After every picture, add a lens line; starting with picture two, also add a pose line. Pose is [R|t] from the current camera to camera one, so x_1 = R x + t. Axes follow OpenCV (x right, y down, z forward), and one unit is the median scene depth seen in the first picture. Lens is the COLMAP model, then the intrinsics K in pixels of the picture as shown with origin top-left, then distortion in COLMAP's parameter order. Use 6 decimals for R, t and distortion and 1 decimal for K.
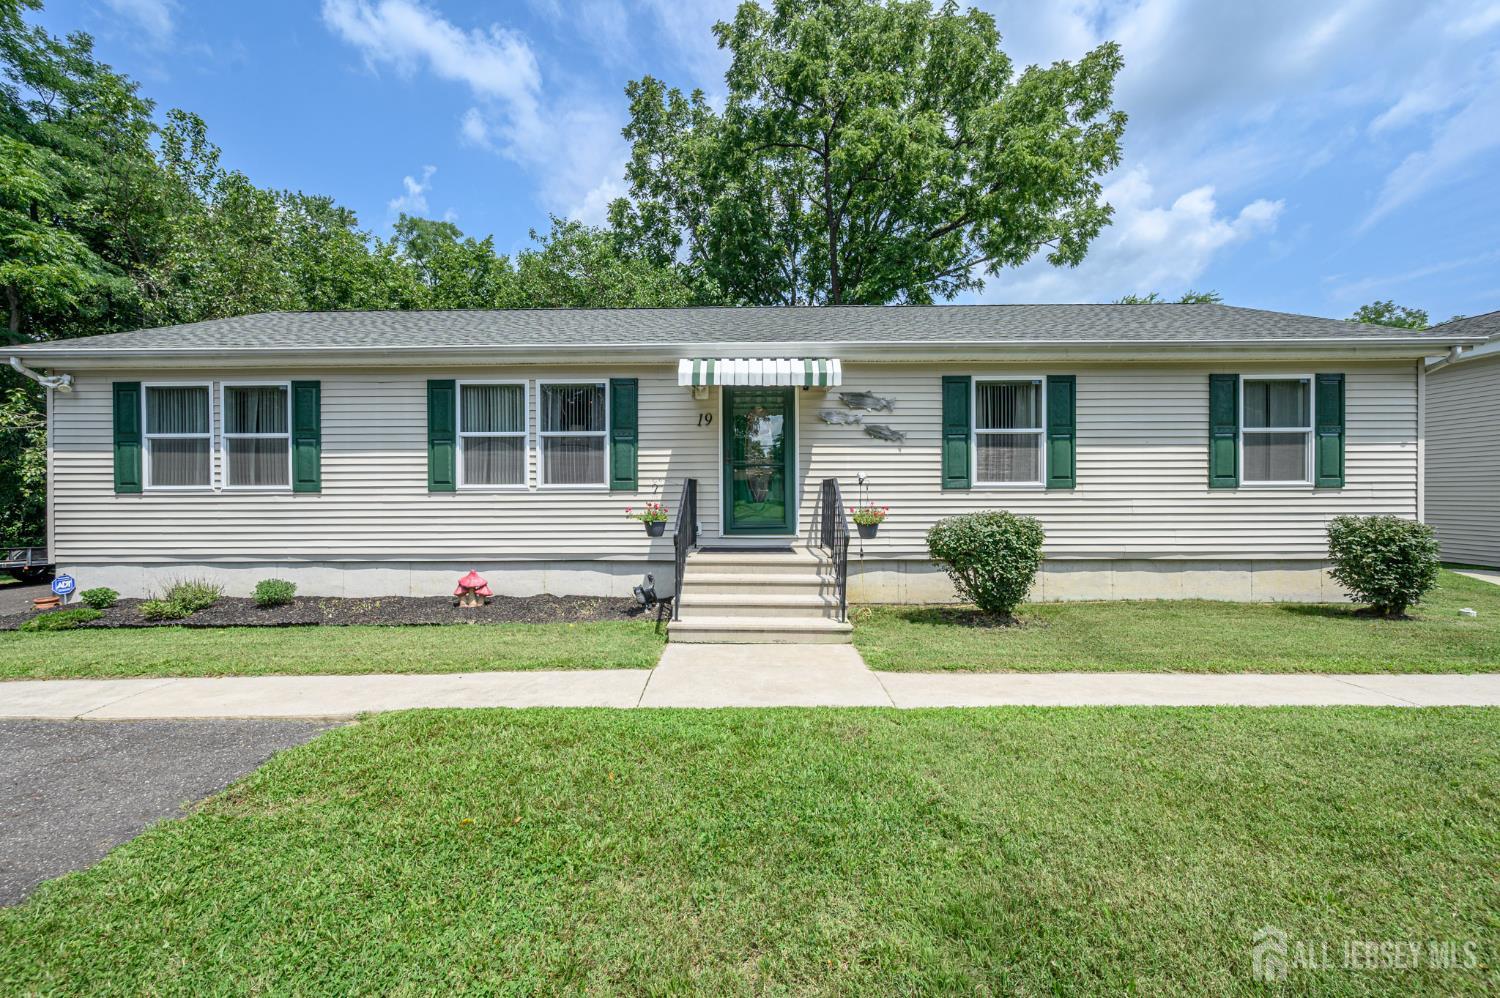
lens RADIAL K [[598.0, 0, 747.1], [0, 598.0, 494.2], [0, 0, 1]] dist [-0.002120, -0.000417]
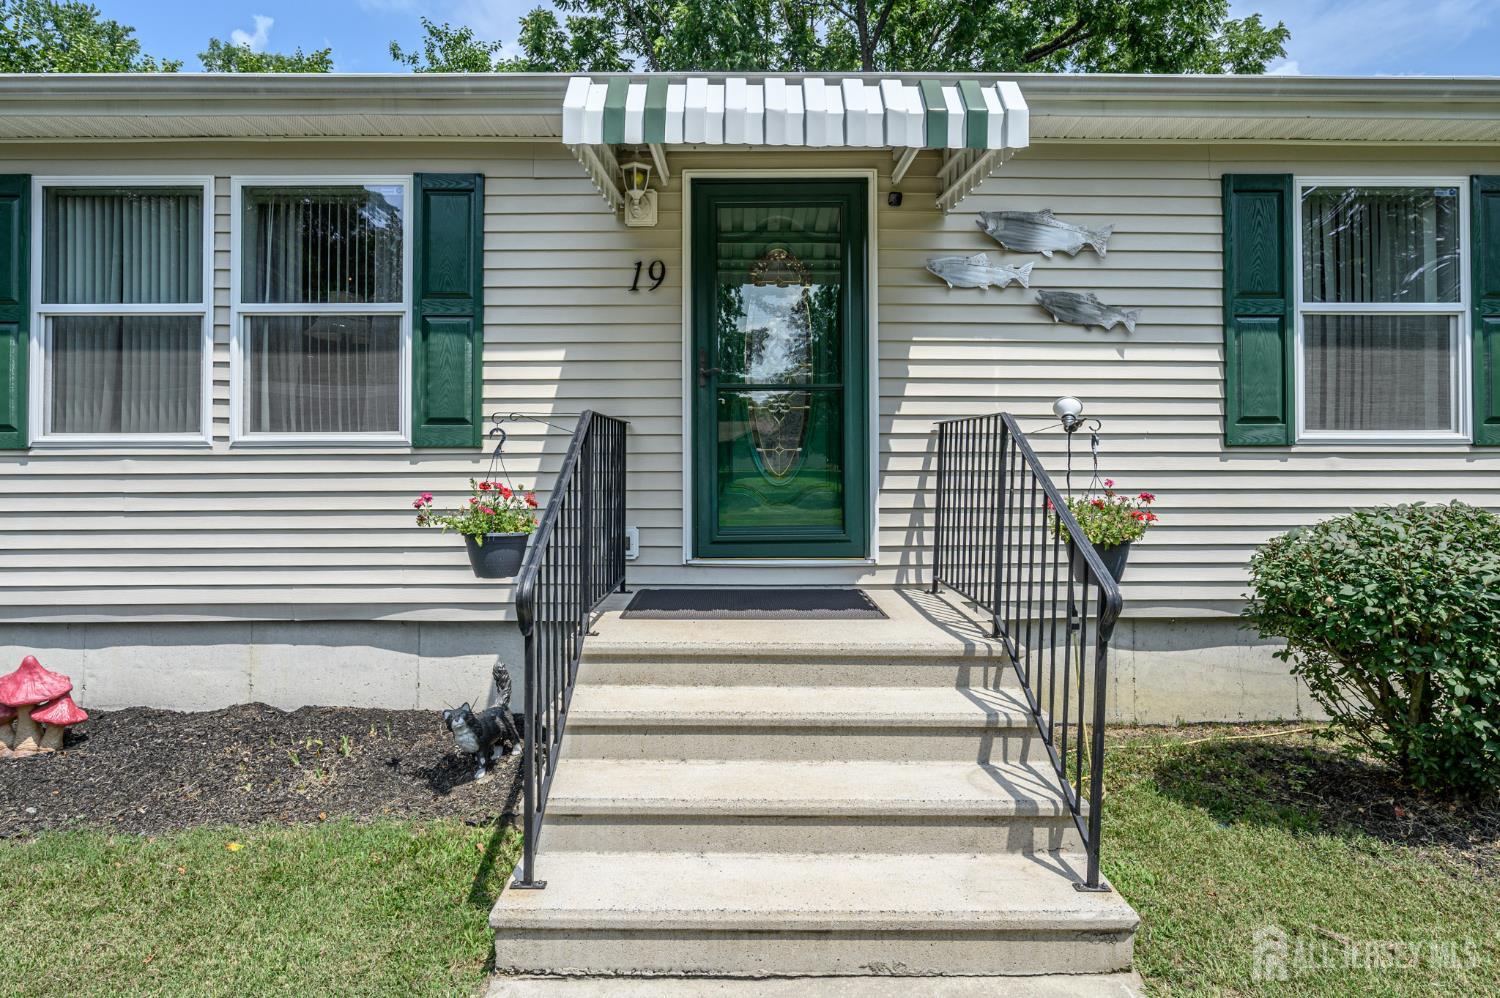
lens RADIAL K [[819.8, 0, 749.8], [0, 819.8, 452.9], [0, 0, 1]] dist [0.001029, -0.000212]
pose [[0.999686, 0.002529, 0.024912, -0.014814], [-0.002220, 0.999920, -0.012439, 0.003051], [-0.024942, 0.012380, 0.999612, 0.440599]]
